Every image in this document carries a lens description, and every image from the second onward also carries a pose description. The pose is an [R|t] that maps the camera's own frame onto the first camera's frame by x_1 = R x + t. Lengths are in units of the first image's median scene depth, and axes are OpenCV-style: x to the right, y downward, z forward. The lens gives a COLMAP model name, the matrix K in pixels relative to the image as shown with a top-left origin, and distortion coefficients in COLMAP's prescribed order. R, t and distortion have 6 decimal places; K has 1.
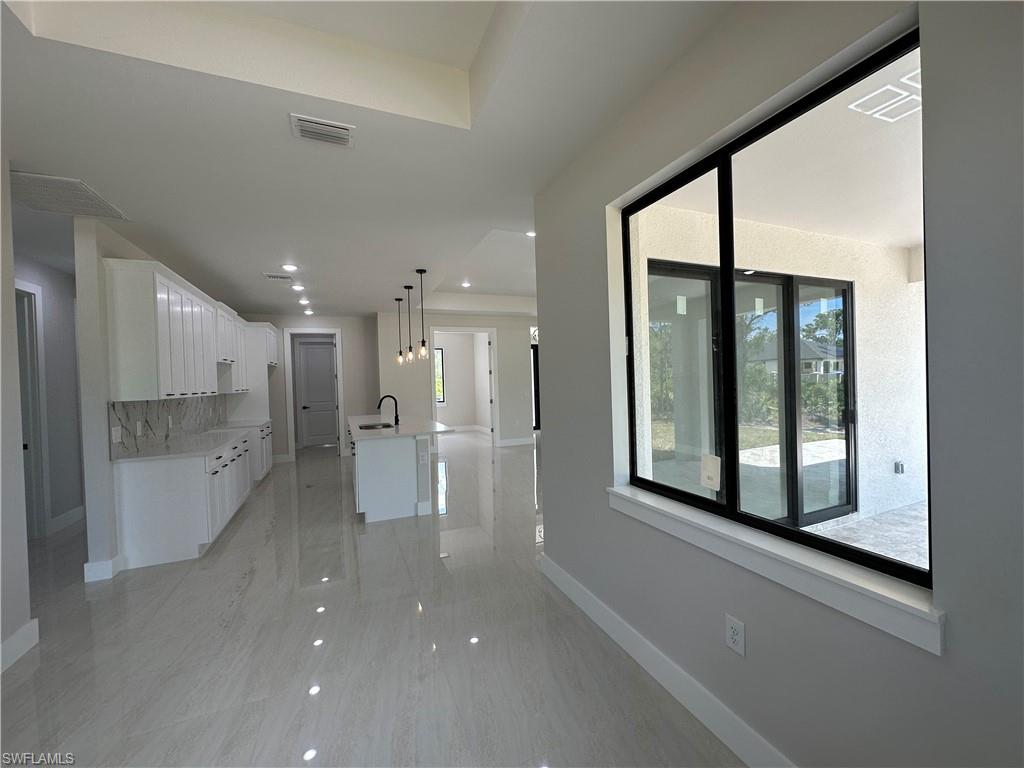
lens RADIAL K [[410.6, 0, 517.5], [0, 410.6, 386.0], [0, 0, 1]] dist [0.013981, -0.000469]
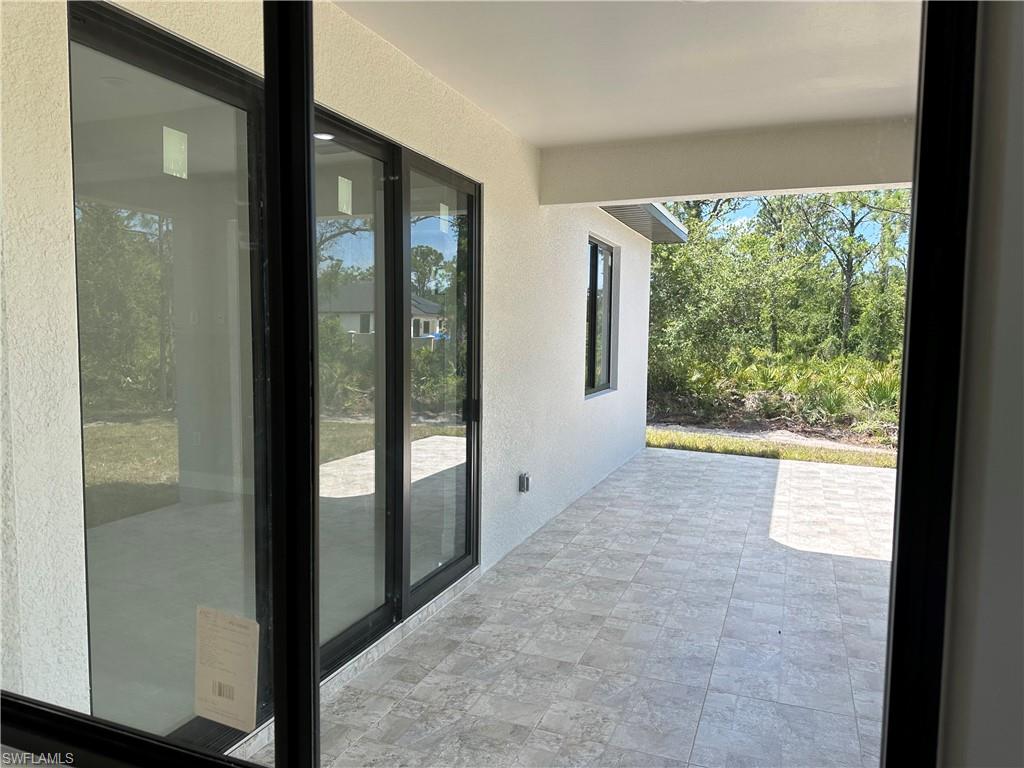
lens RADIAL K [[718.3, 0, 514.8], [0, 718.3, 384.0], [0, 0, 1]] dist [0.051673, -0.004221]
pose [[0.709881, -0.014630, 0.704169, 0.103383], [-0.019236, 0.999009, 0.040148, -0.007048], [-0.704059, -0.042045, 0.708896, 0.203961]]
